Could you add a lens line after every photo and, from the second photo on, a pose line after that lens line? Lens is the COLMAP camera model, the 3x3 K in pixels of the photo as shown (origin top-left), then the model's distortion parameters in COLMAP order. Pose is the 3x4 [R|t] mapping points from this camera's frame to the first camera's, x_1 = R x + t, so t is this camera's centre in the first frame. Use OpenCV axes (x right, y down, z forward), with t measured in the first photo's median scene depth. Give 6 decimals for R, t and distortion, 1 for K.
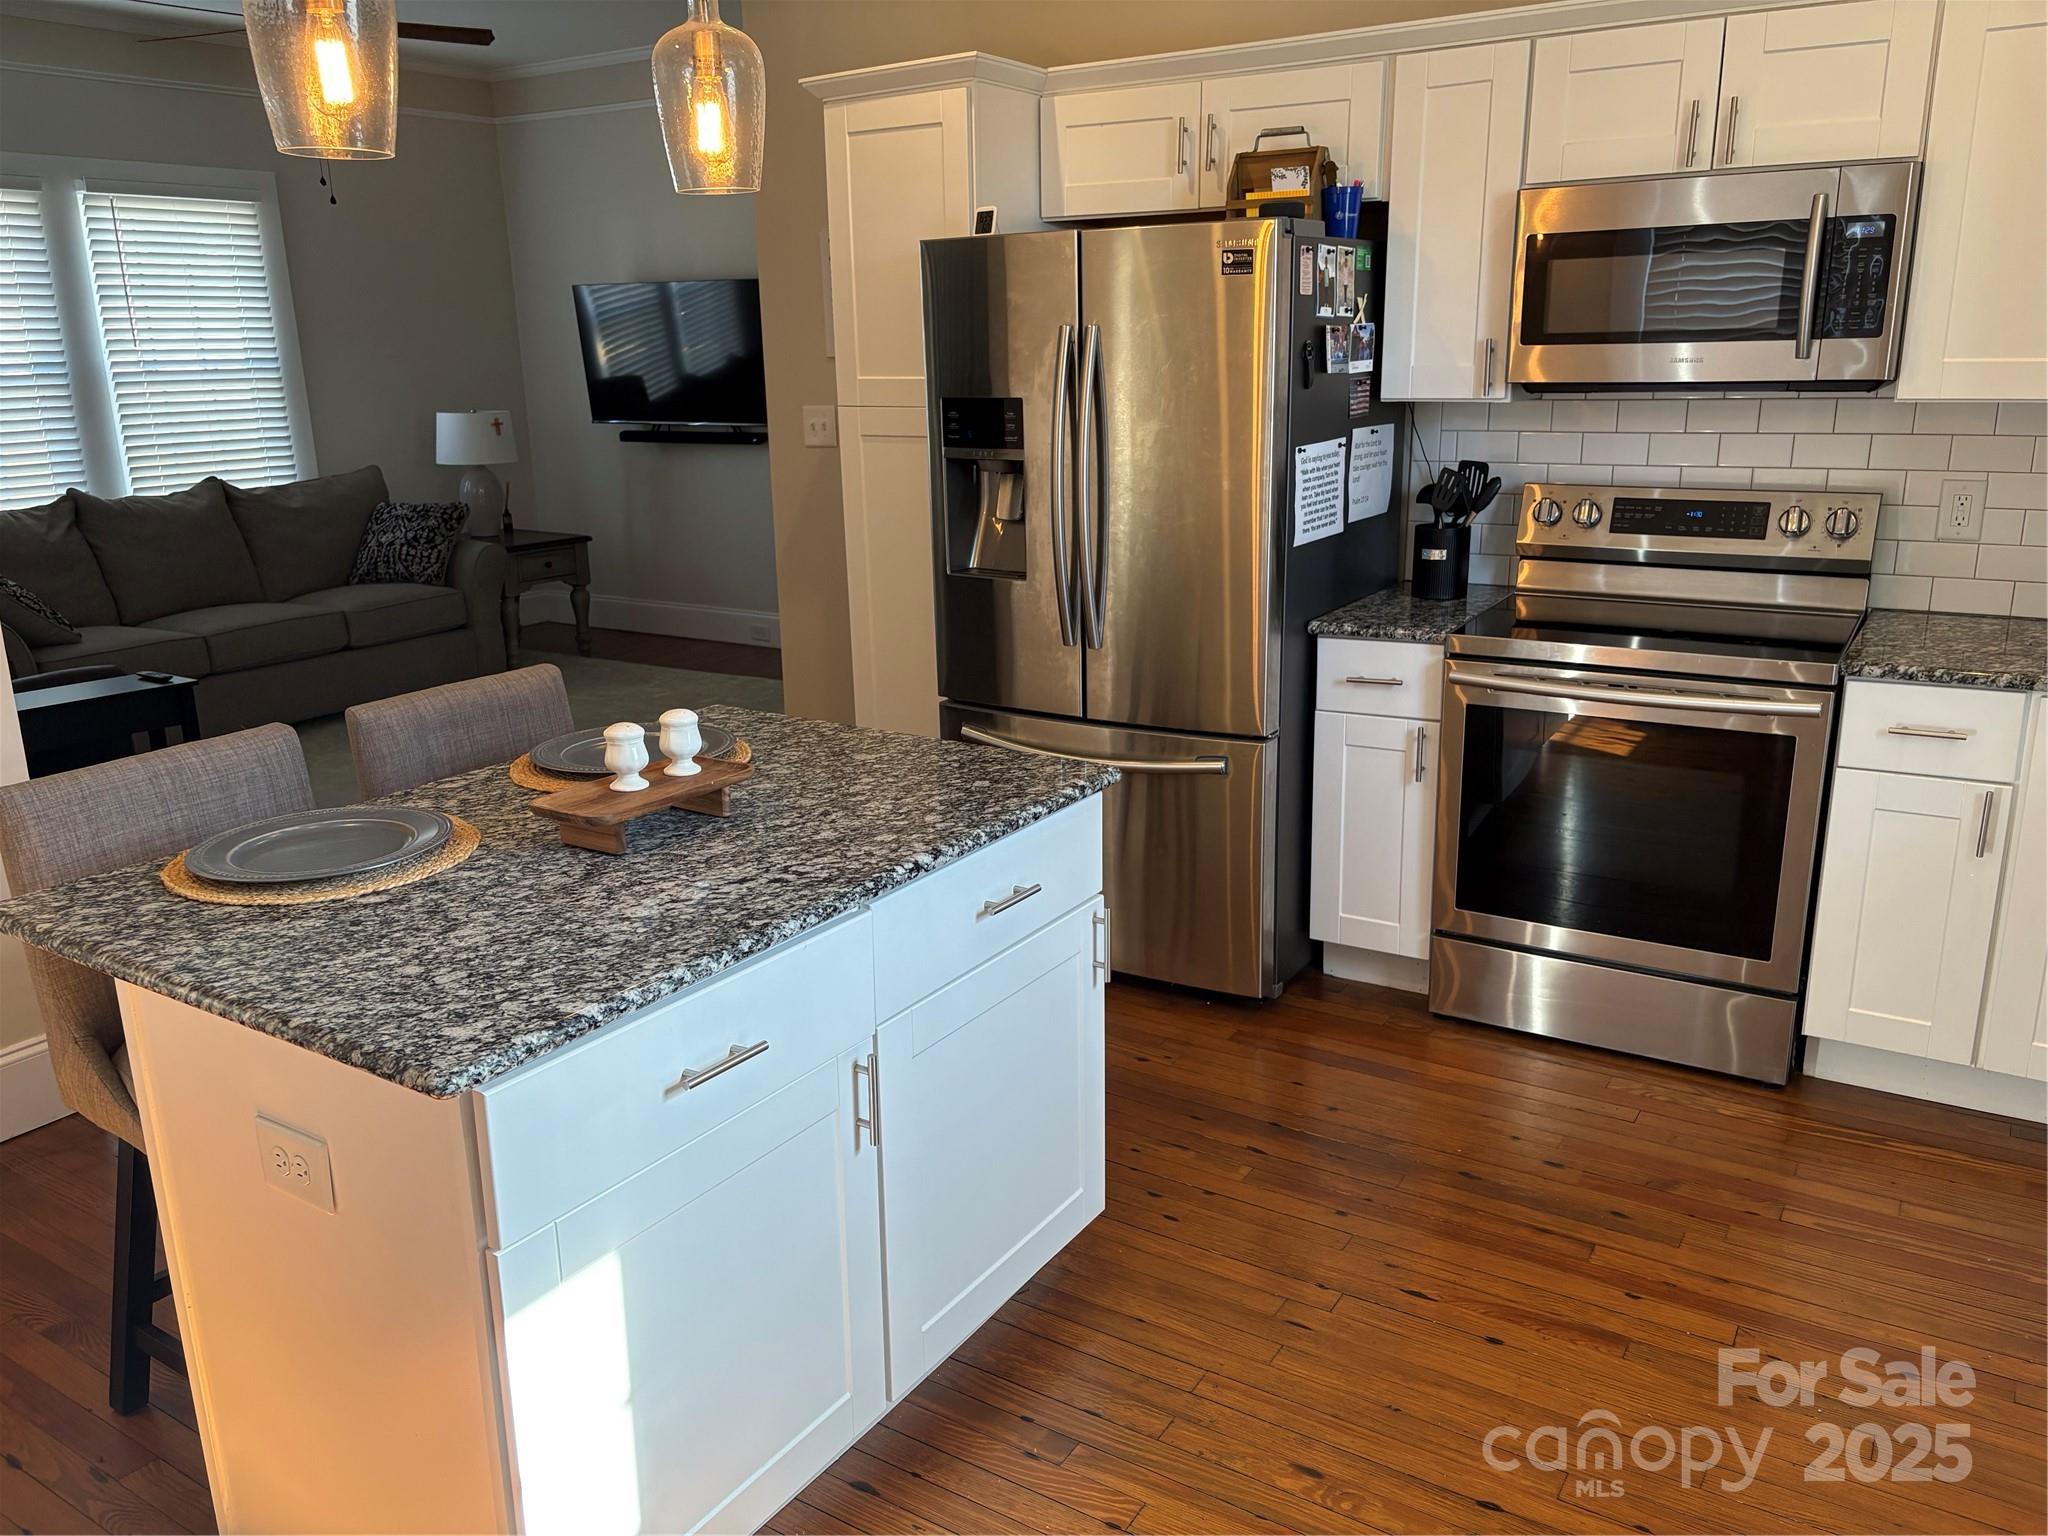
lens RADIAL K [[1542.4, 0, 1029.2], [0, 1542.4, 790.5], [0, 0, 1]] dist [0.008285, 0.004359]
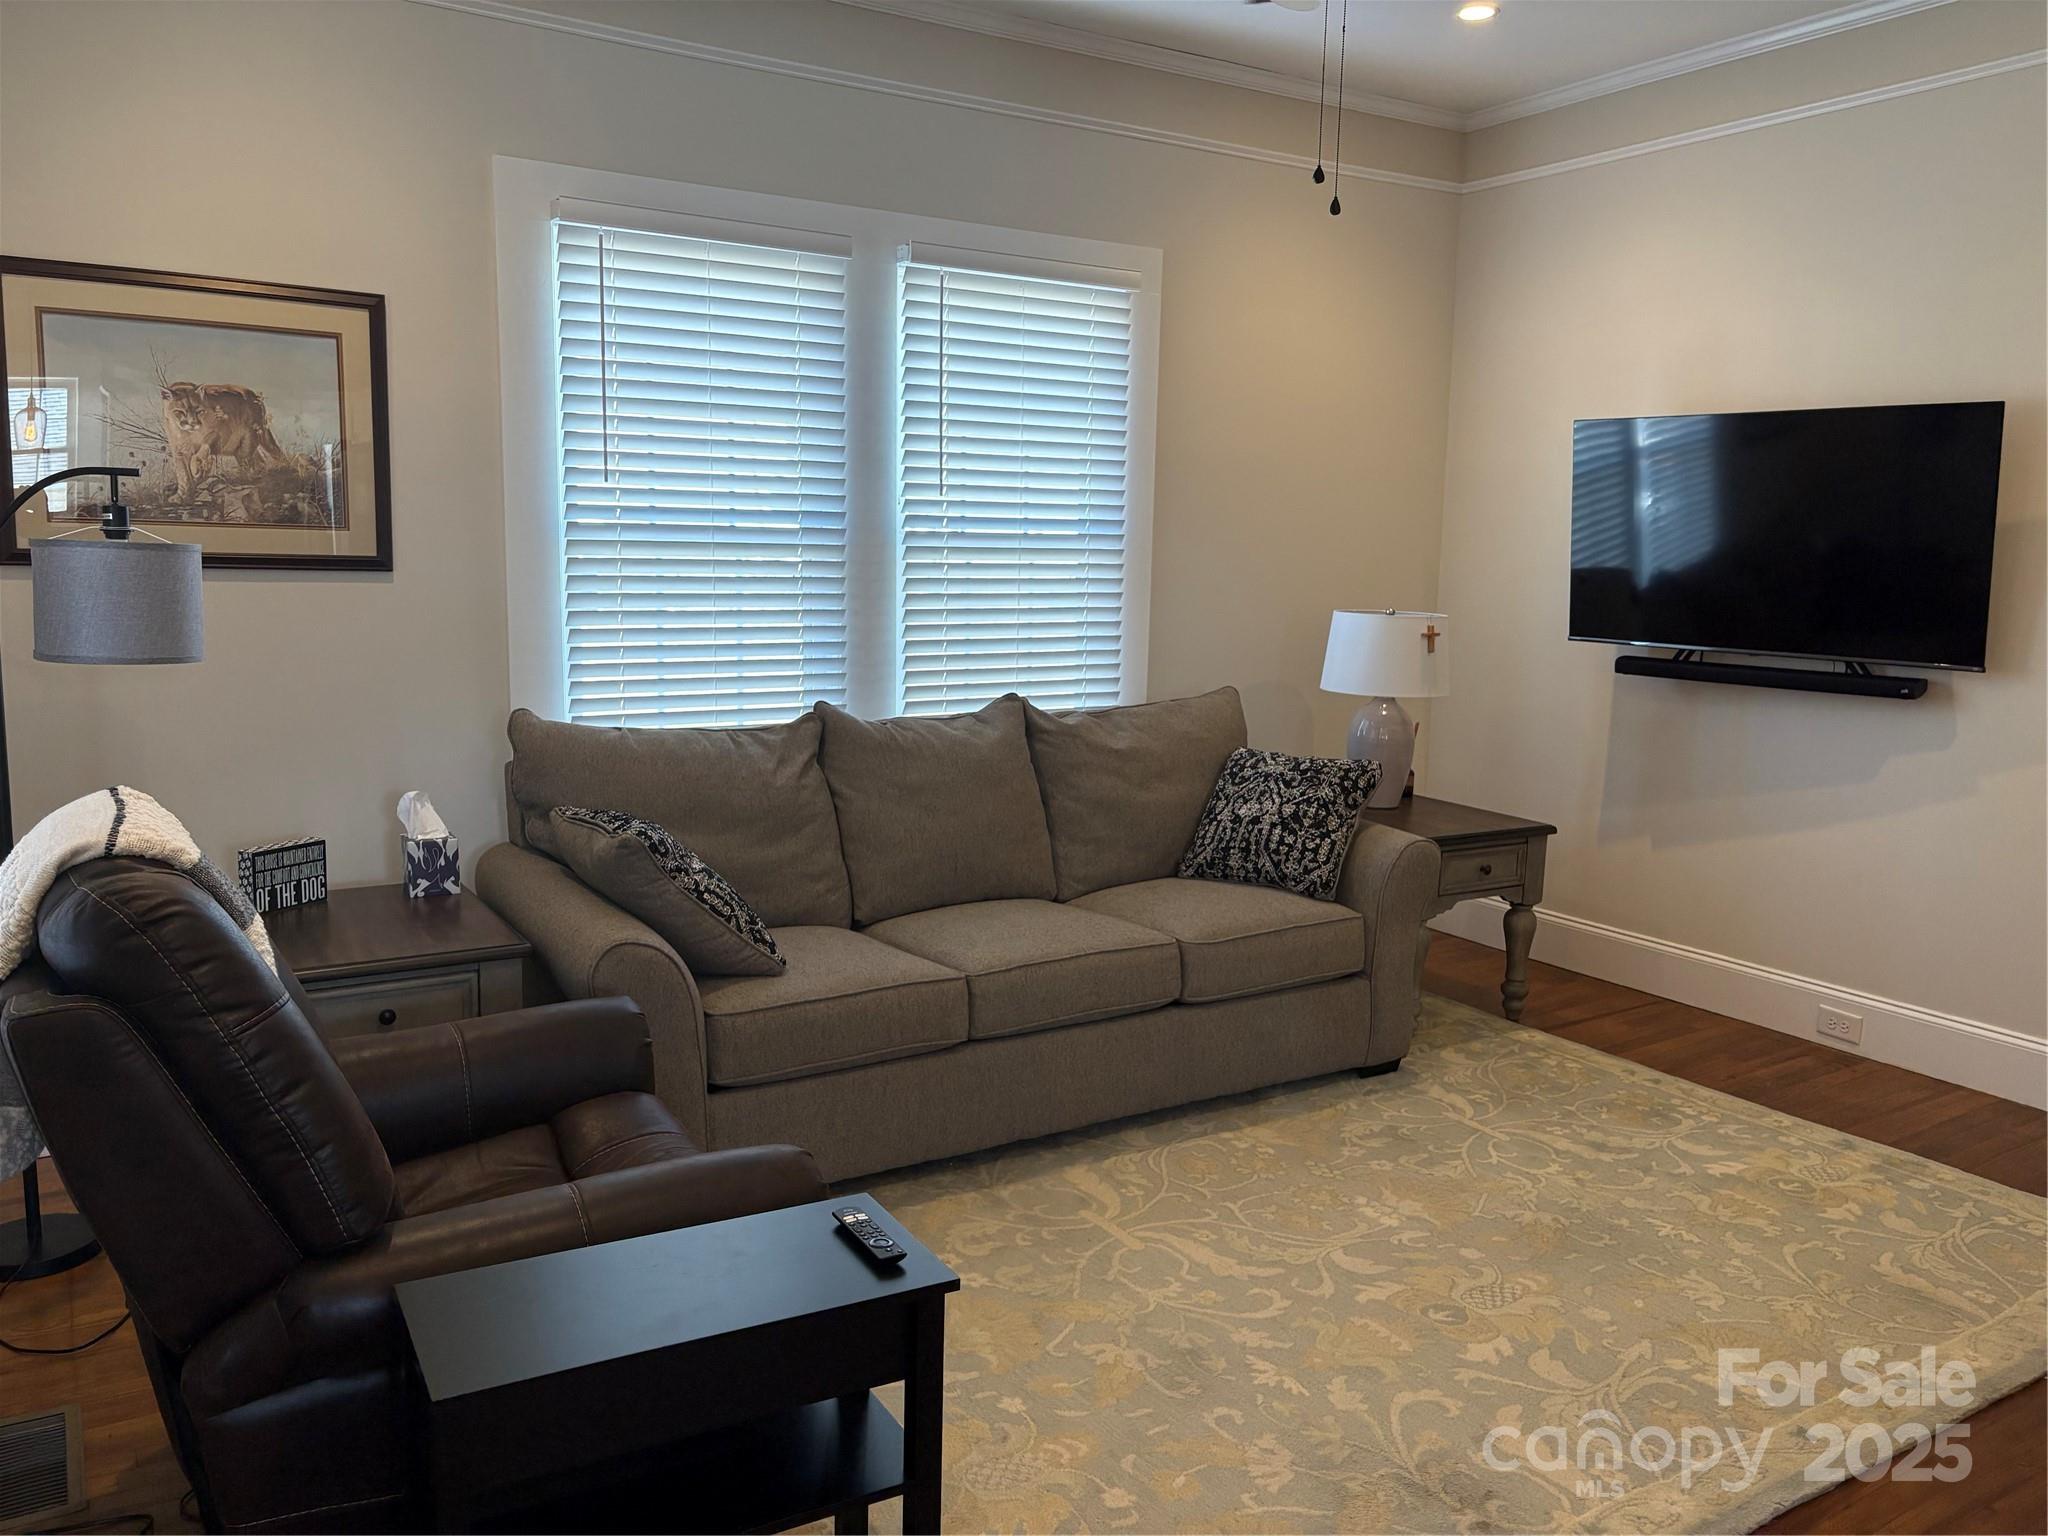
lens RADIAL K [[1542.4, 0, 1029.2], [0, 1542.4, 790.5], [0, 0, 1]] dist [0.008285, 0.004359]
pose [[0.903205, 0.102325, -0.416833, -0.241150], [-0.151467, 0.984672, -0.086483, -0.105228], [0.401594, 0.141248, 0.904860, 0.412386]]
